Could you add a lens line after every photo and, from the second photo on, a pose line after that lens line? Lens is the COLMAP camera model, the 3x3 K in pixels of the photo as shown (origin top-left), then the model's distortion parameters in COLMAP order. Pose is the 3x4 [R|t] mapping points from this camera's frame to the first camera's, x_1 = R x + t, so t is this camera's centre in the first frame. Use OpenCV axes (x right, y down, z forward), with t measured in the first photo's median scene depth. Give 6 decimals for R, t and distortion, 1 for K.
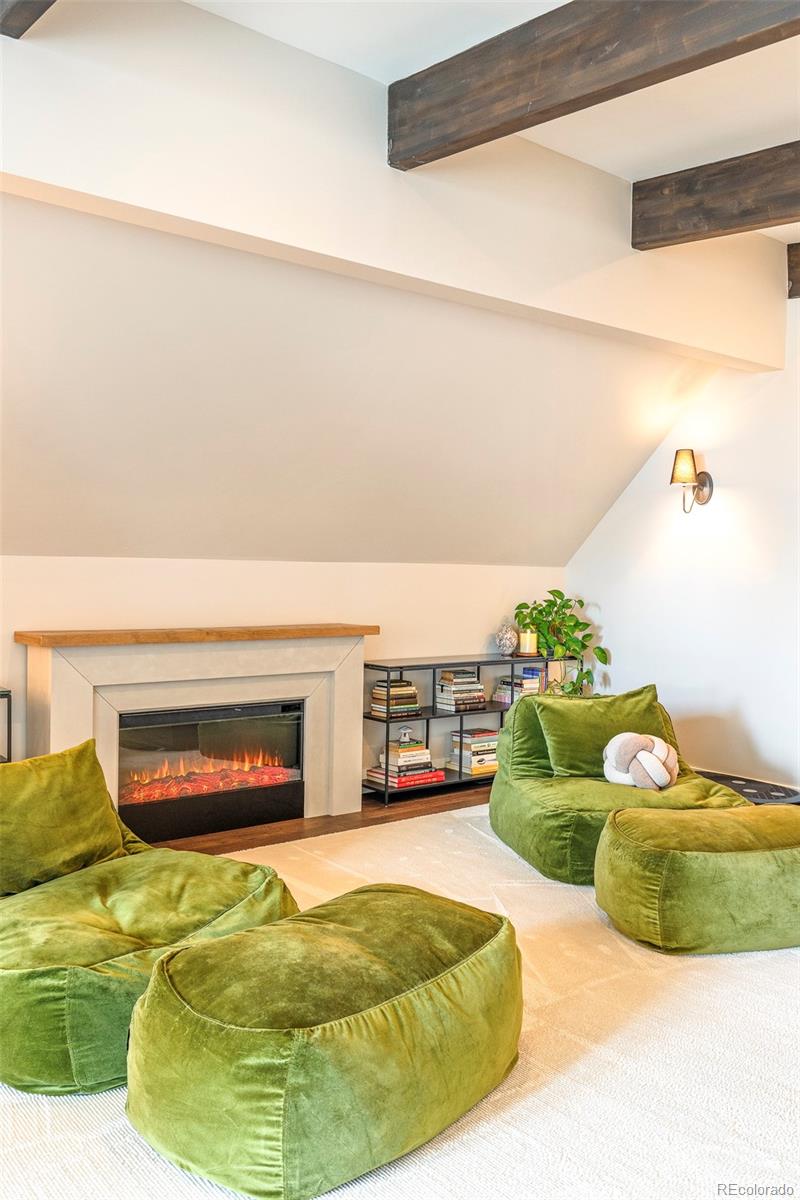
lens RADIAL K [[978.3, 0, 402.2], [0, 978.3, 576.9], [0, 0, 1]] dist [-0.006388, 0.003594]
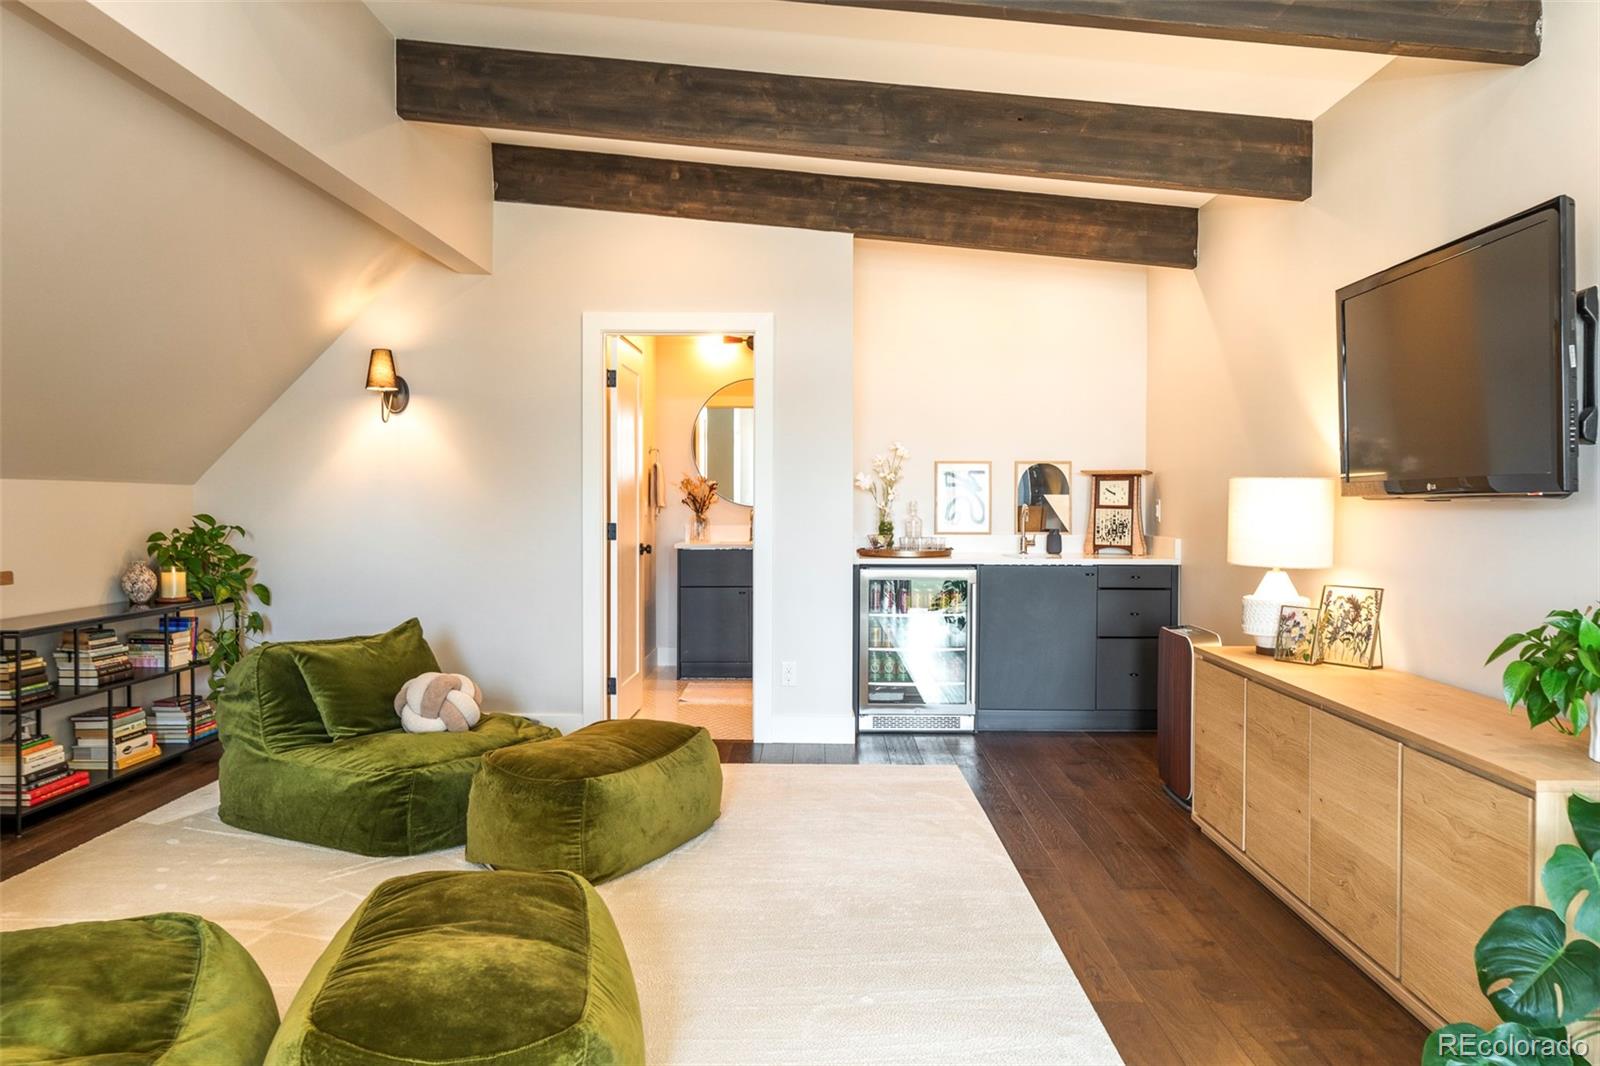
lens RADIAL K [[1127.7, 0, 796.8], [0, 1127.7, 494.0], [0, 0, 1]] dist [0.000308, -0.003465]
pose [[0.640527, -0.008669, 0.767887, -0.307861], [0.010707, 0.999940, 0.002358, 0.000498], [-0.767861, 0.006711, 0.640581, 0.092727]]
